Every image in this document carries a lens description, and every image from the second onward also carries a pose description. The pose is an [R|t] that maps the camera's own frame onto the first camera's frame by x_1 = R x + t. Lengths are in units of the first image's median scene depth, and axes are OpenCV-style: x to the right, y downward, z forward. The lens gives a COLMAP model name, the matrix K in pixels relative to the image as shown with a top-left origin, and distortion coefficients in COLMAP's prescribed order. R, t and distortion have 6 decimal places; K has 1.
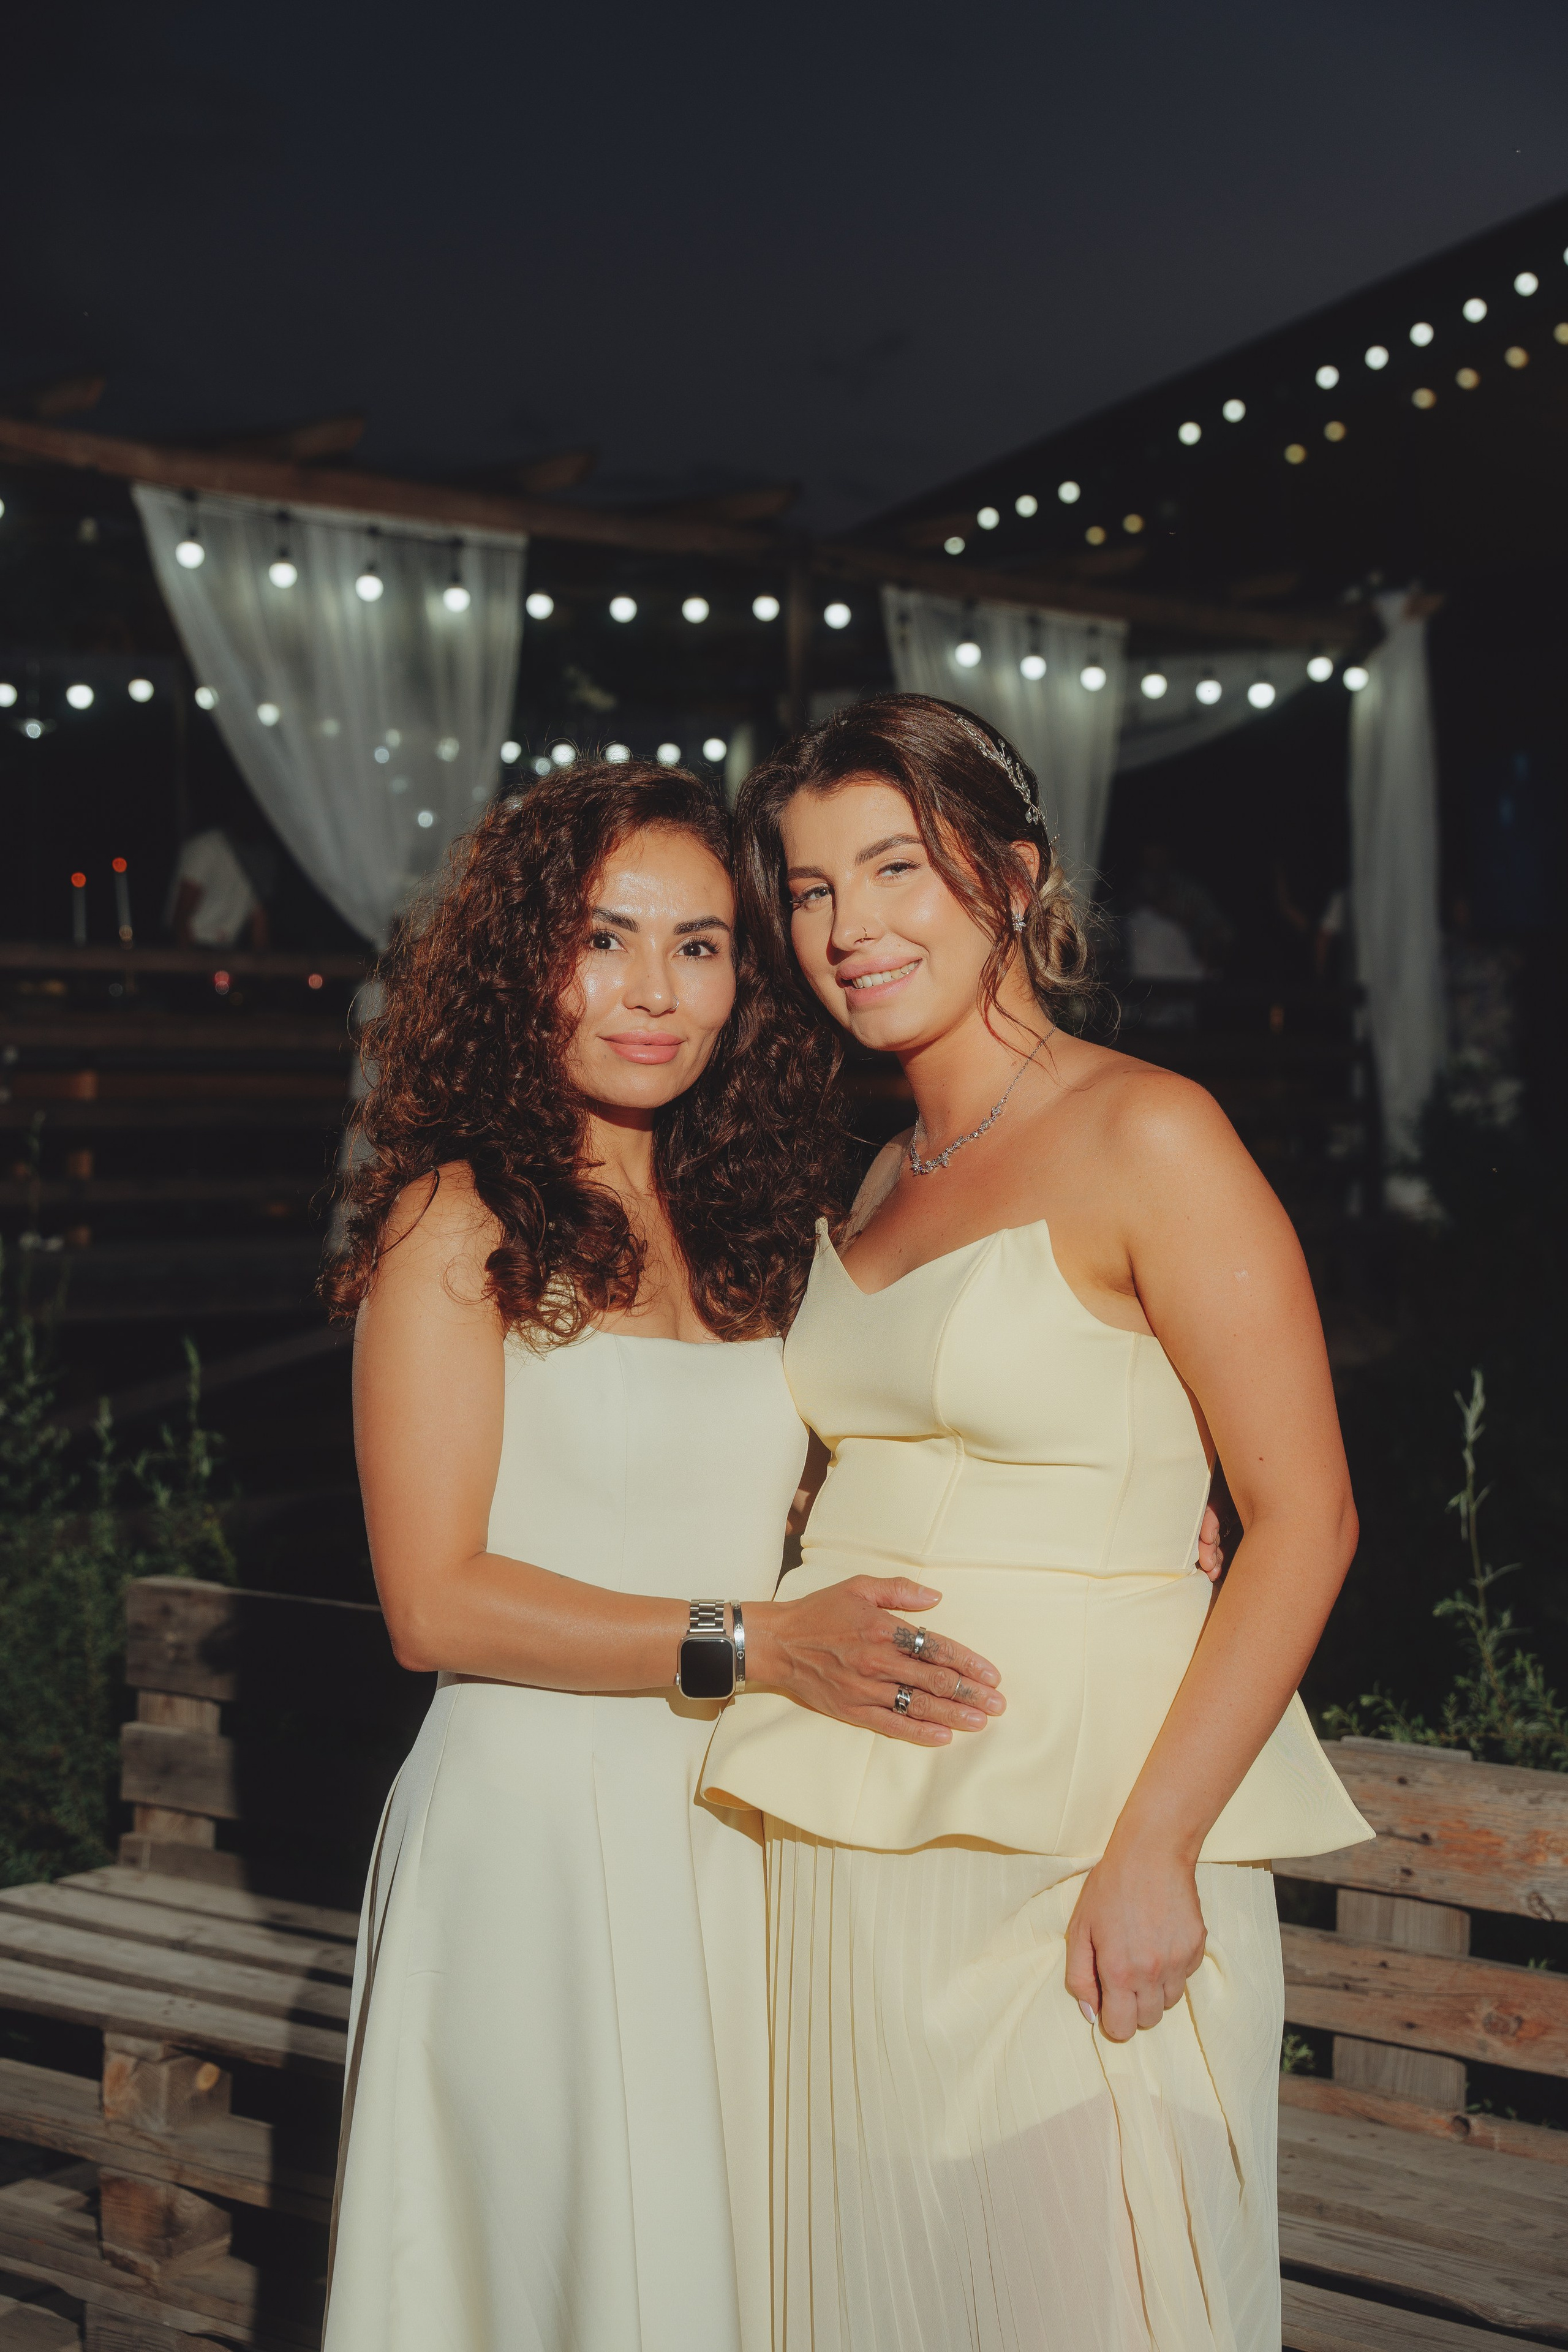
lens RADIAL K [[3390.7, 0, 784.0], [0, 3390.7, 1176.0], [0, 0, 1]] dist [0.025525, 0.022943]
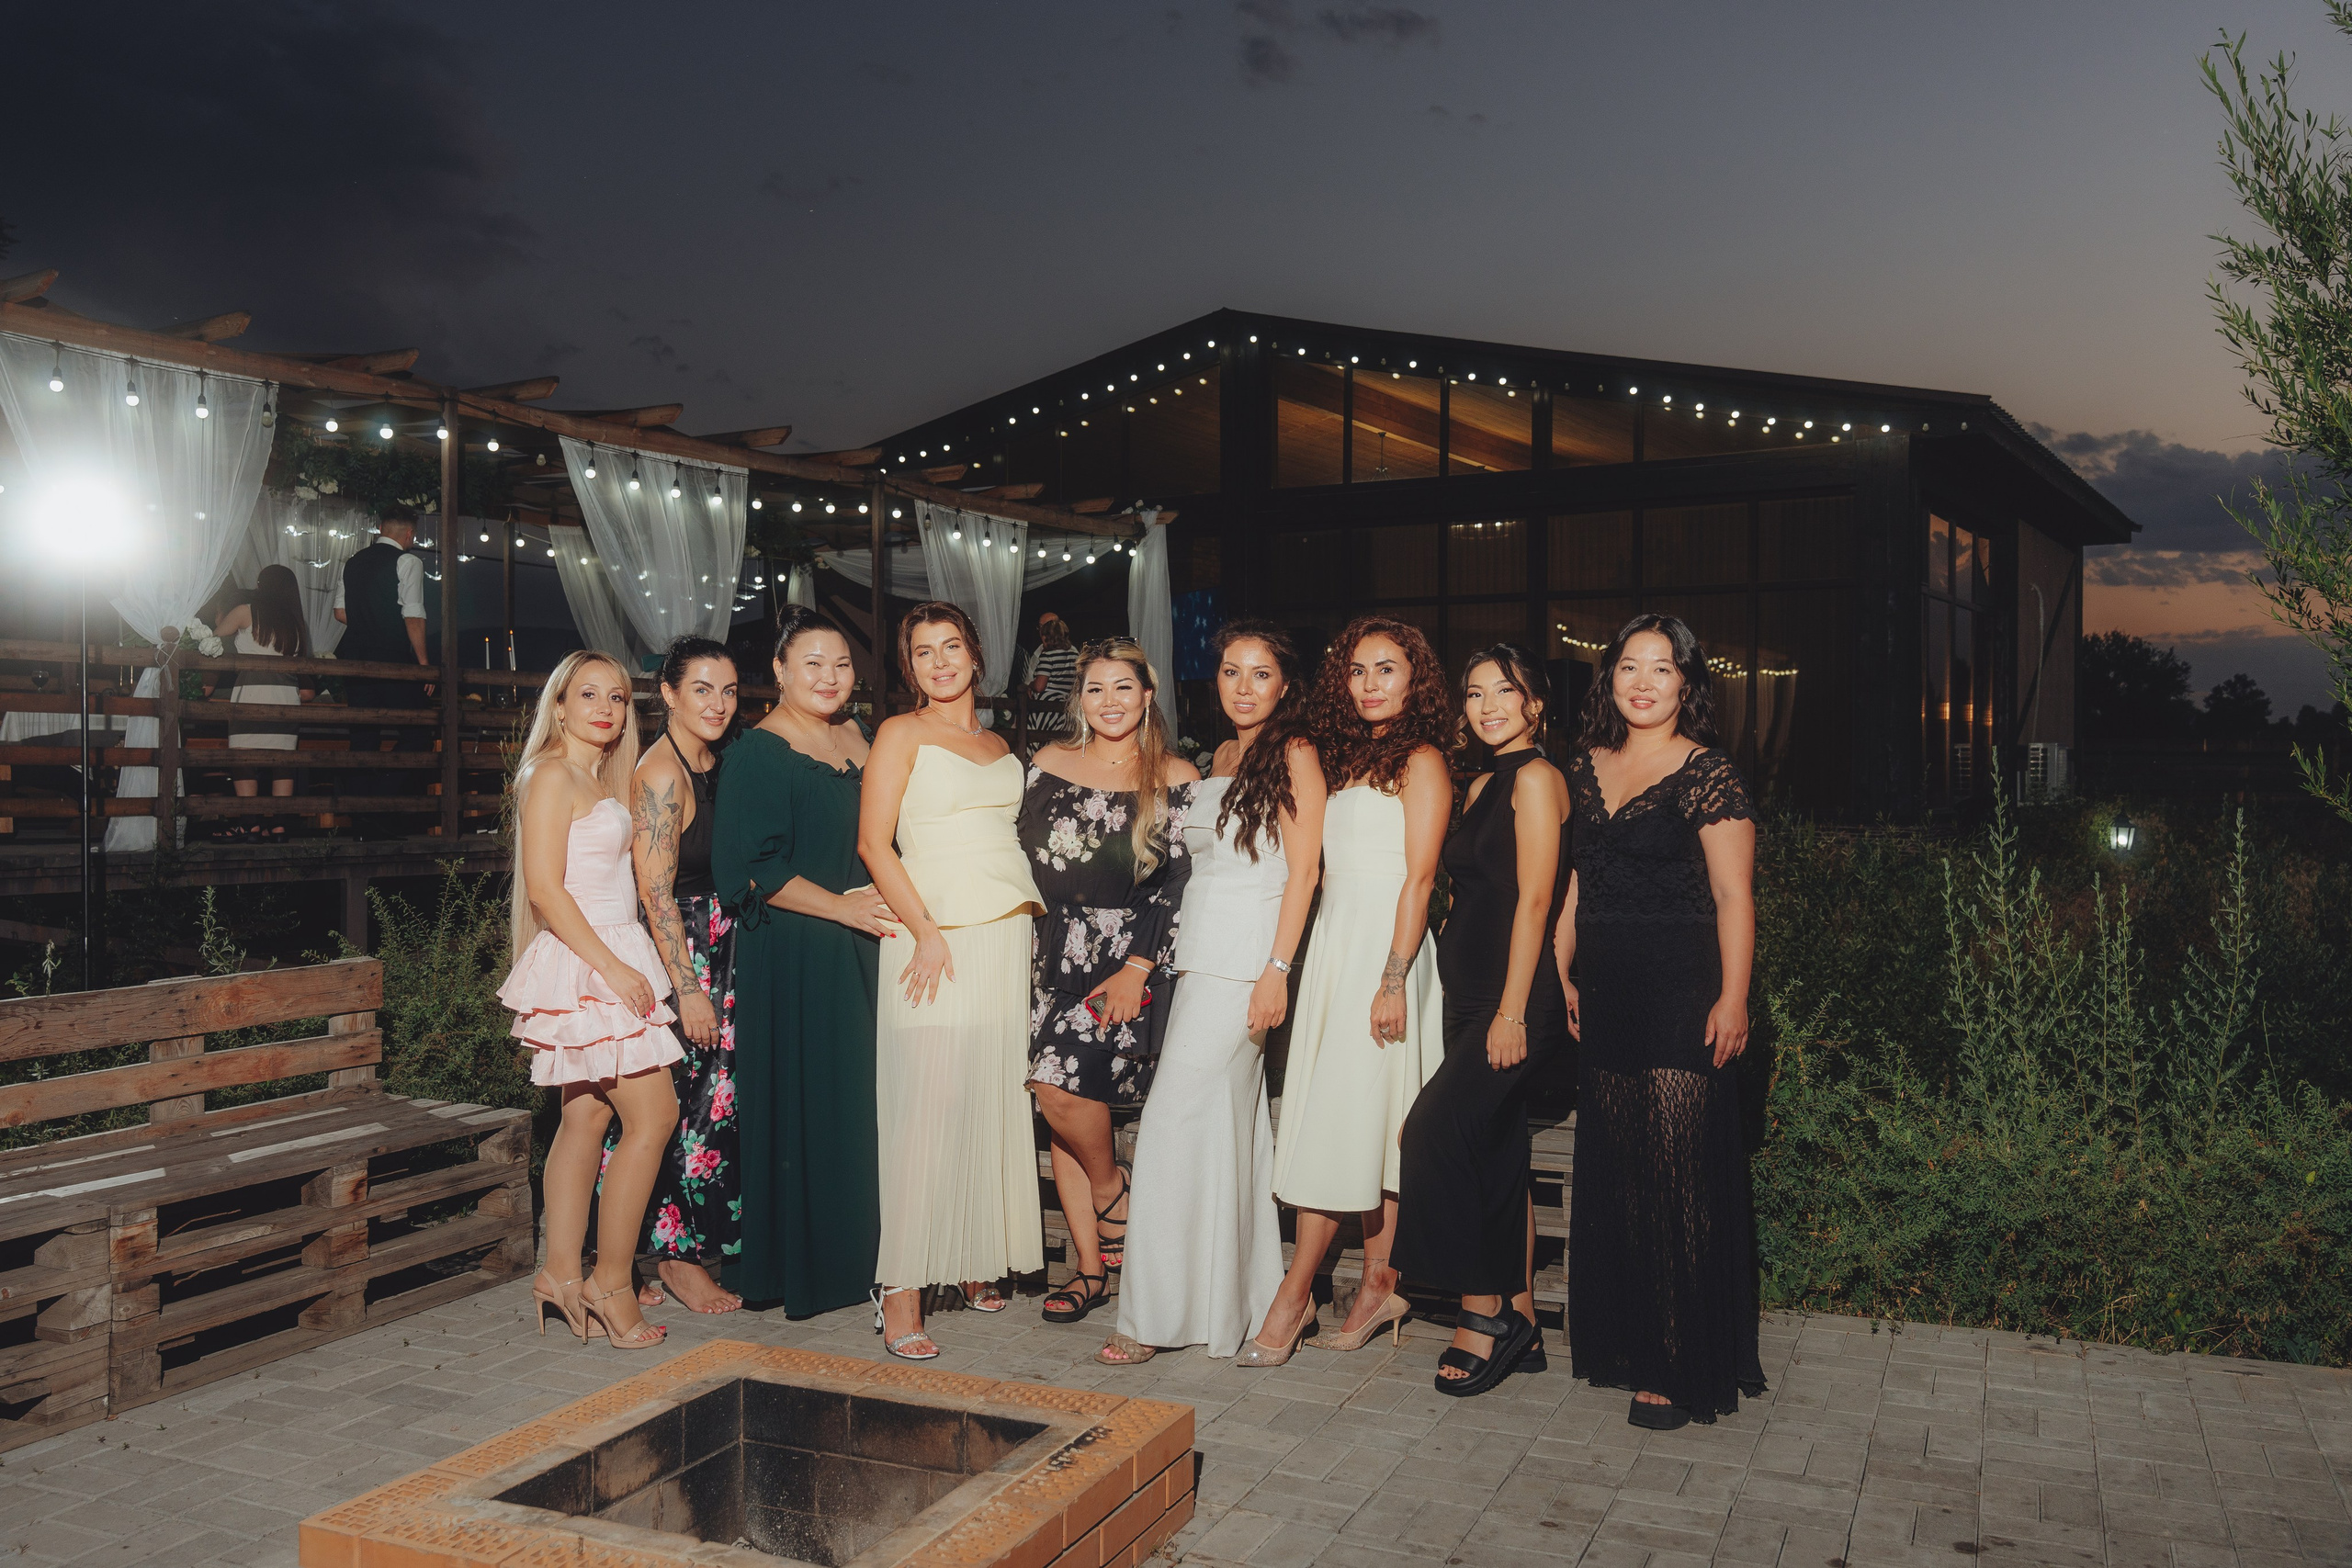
lens RADIAL K [[1891.6, 0, 1176.0], [0, 1891.6, 784.0], [0, 0, 1]] dist [0.005677, -0.006779]
pose [[0.968964, 0.000256, 0.247201, -0.102470], [0.004325, 0.999829, -0.017989, 0.013333], [-0.247164, 0.018500, 0.968797, -0.110454]]
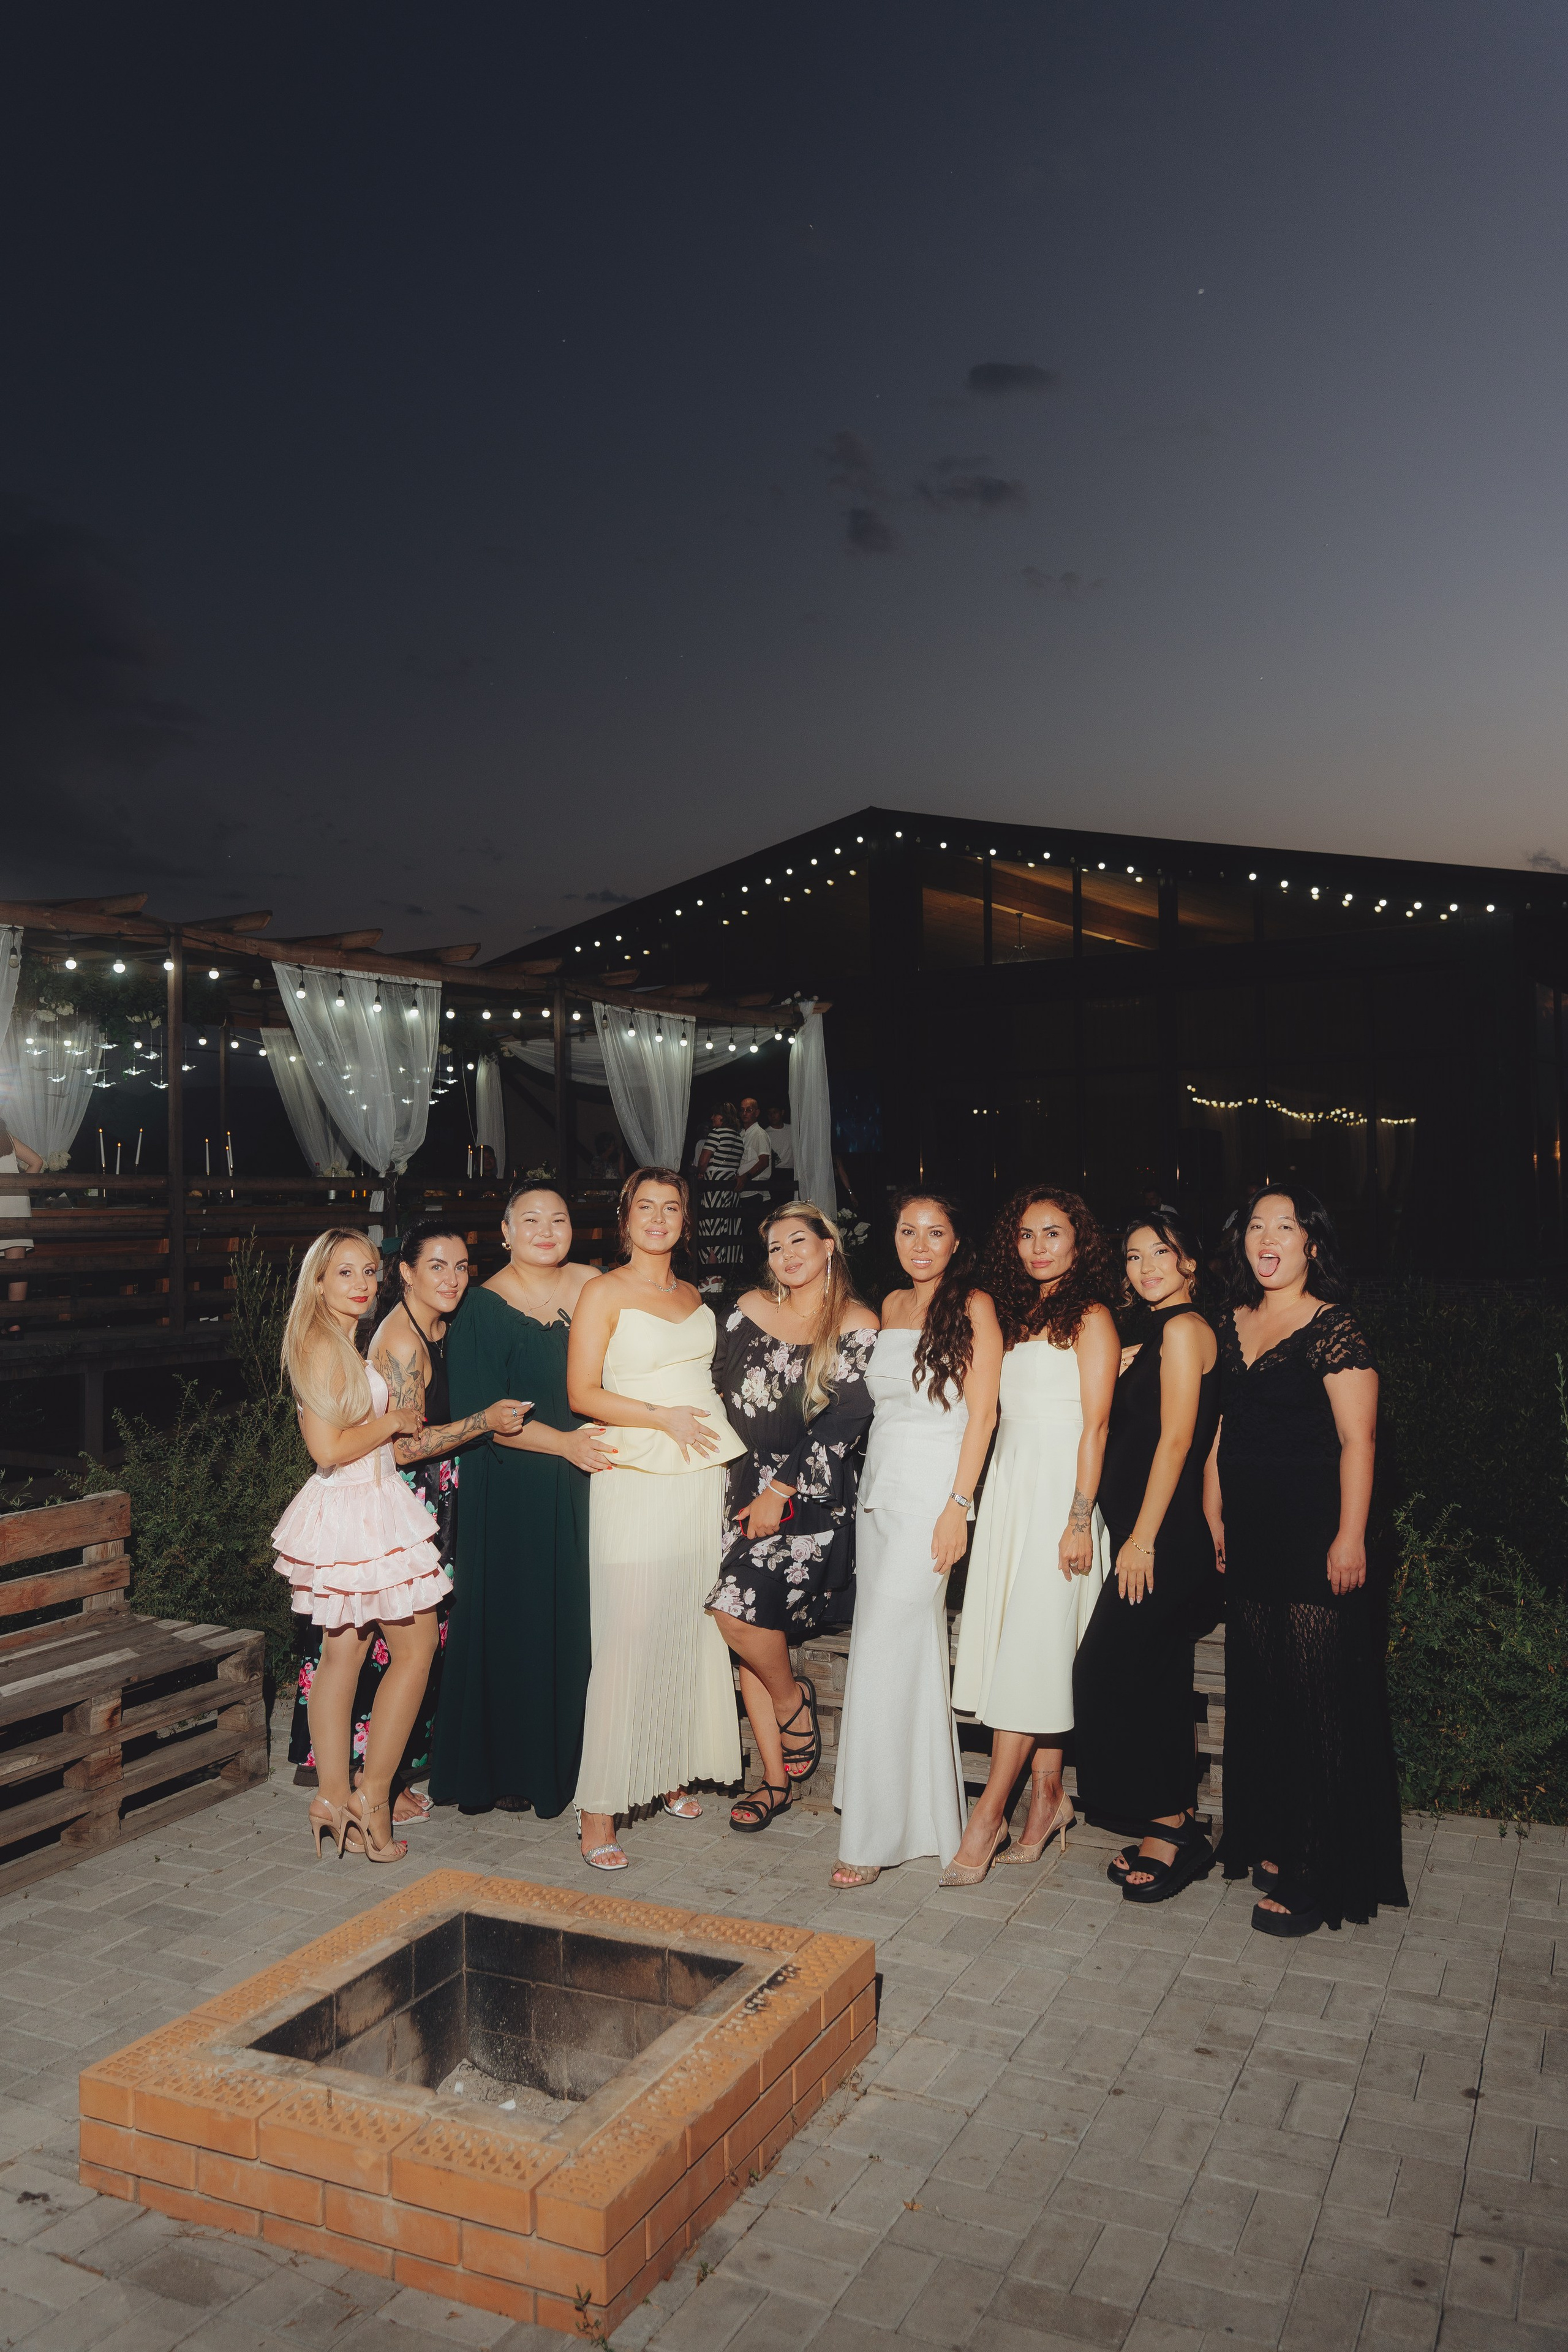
lens RADIAL K [[1762.3, 0, 774.0], [0, 1762.3, 1152.7], [0, 0, 1]] dist [0.007928, -0.007194]
pose [[0.976616, -0.009423, 0.214783, -0.106856], [0.022397, 0.998062, -0.058051, -0.010723], [-0.213820, 0.061504, 0.974935, -0.121908]]
